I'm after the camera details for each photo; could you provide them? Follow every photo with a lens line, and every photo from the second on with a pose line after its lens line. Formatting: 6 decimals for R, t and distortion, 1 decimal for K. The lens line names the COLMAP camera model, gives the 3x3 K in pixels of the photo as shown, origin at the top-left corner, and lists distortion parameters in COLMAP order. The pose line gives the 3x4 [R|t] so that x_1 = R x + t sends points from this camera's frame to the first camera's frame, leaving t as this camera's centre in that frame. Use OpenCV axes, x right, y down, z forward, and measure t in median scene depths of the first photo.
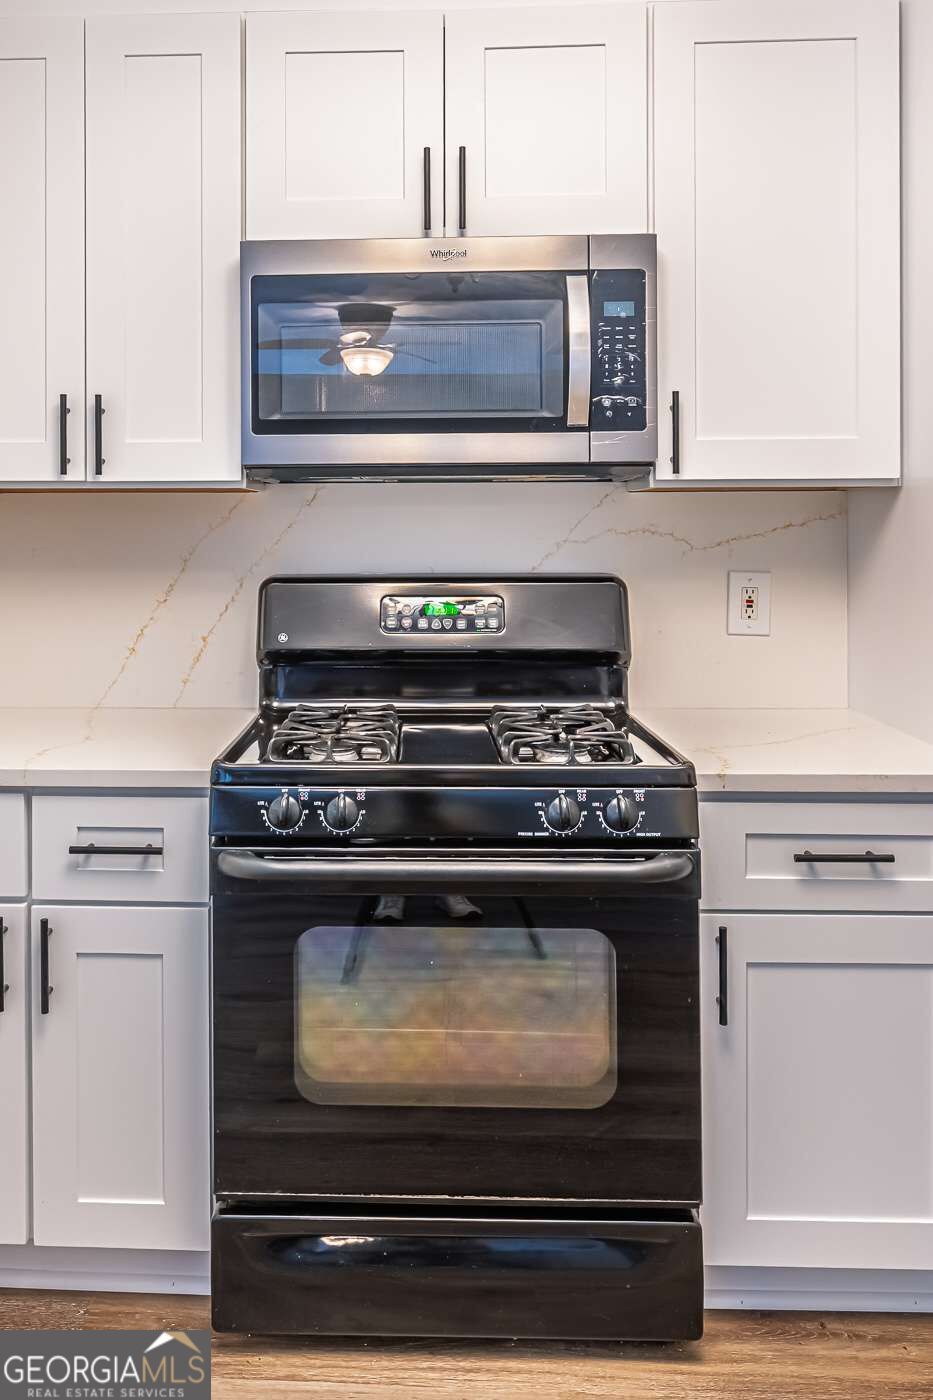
lens RADIAL K [[1155.1, 0, 400.5], [0, 1155.1, 524.8], [0, 0, 1]] dist [-0.009447, -0.007049]
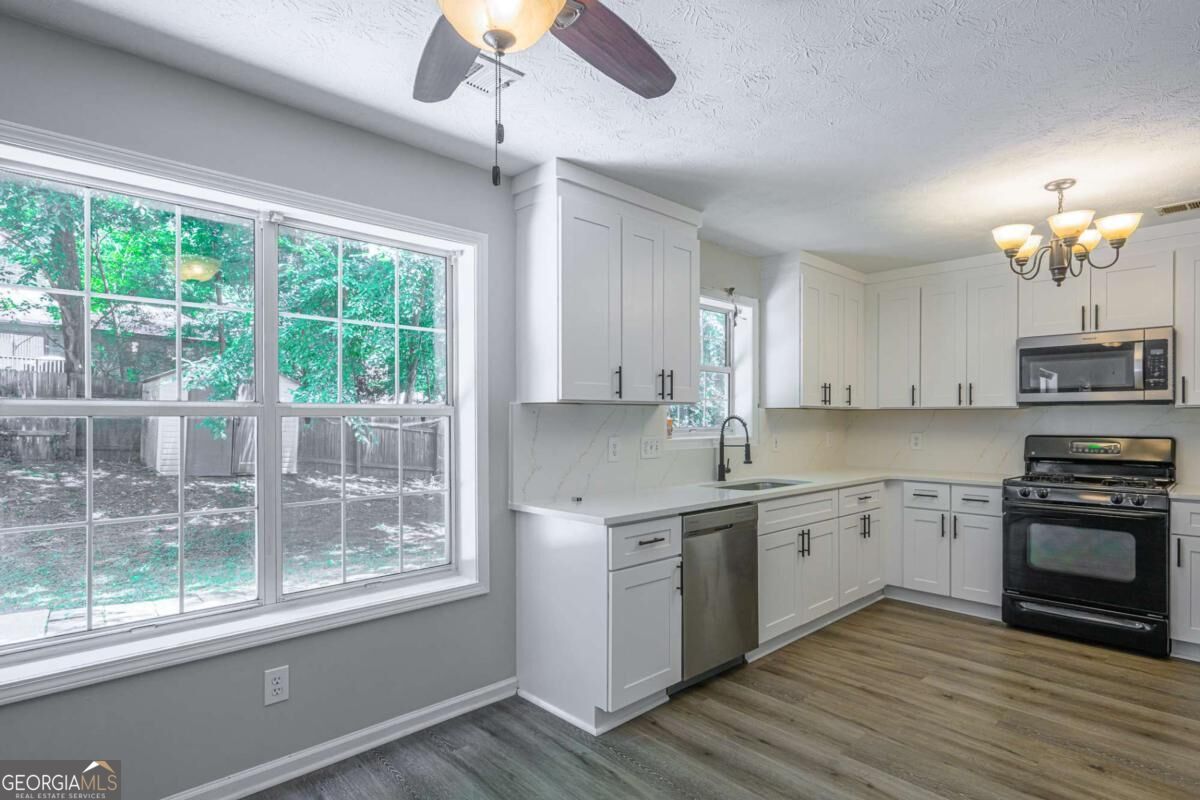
lens RADIAL K [[636.0, 0, 596.4], [0, 636.0, 419.4], [0, 0, 1]] dist [0.013964, 0.001667]
pose [[0.711809, 0.006143, -0.702346, 0.336559], [-0.004871, 0.999981, 0.003809, 0.000434], [0.702356, 0.000710, 0.711826, -1.352206]]
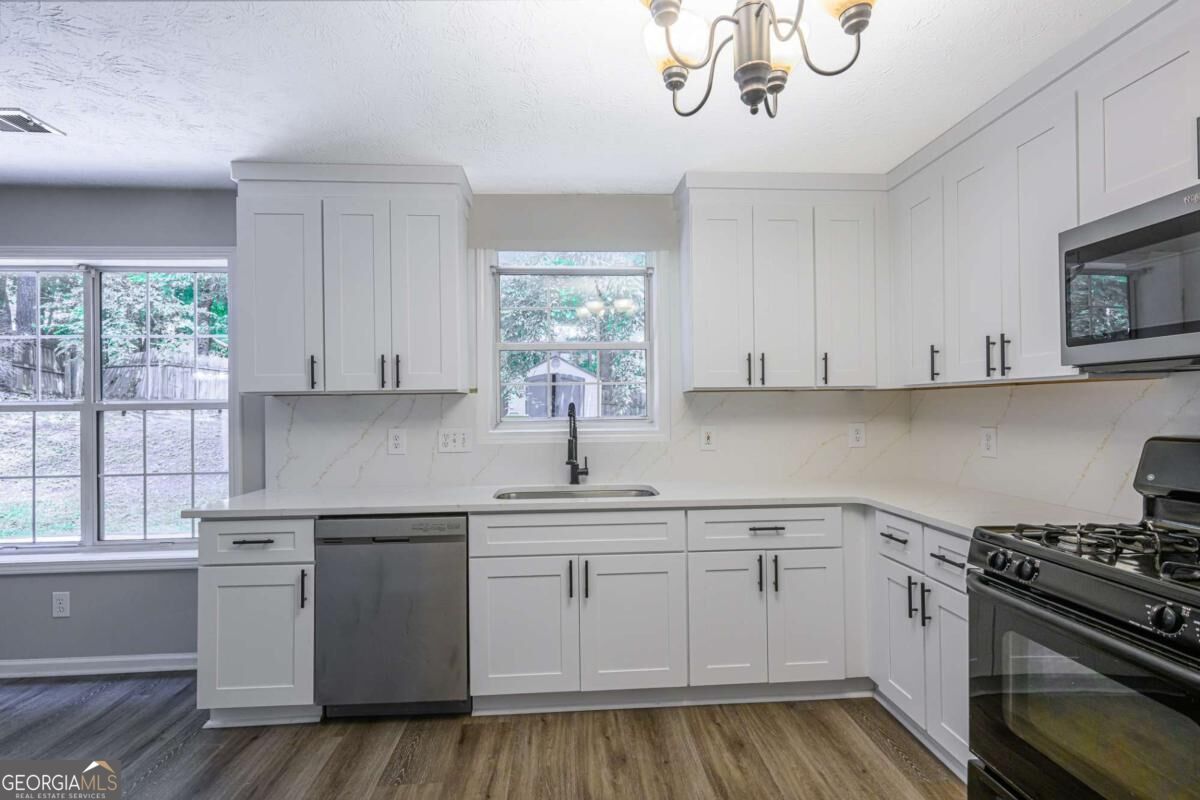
lens RADIAL K [[563.3, 0, 594.6], [0, 563.3, 406.7], [0, 0, 1]] dist [0.000302, 0.000407]
pose [[0.088214, 0.001176, -0.996101, 0.636470], [0.008286, 0.999964, 0.001914, 0.000018], [0.996067, -0.008422, 0.088201, 0.257625]]
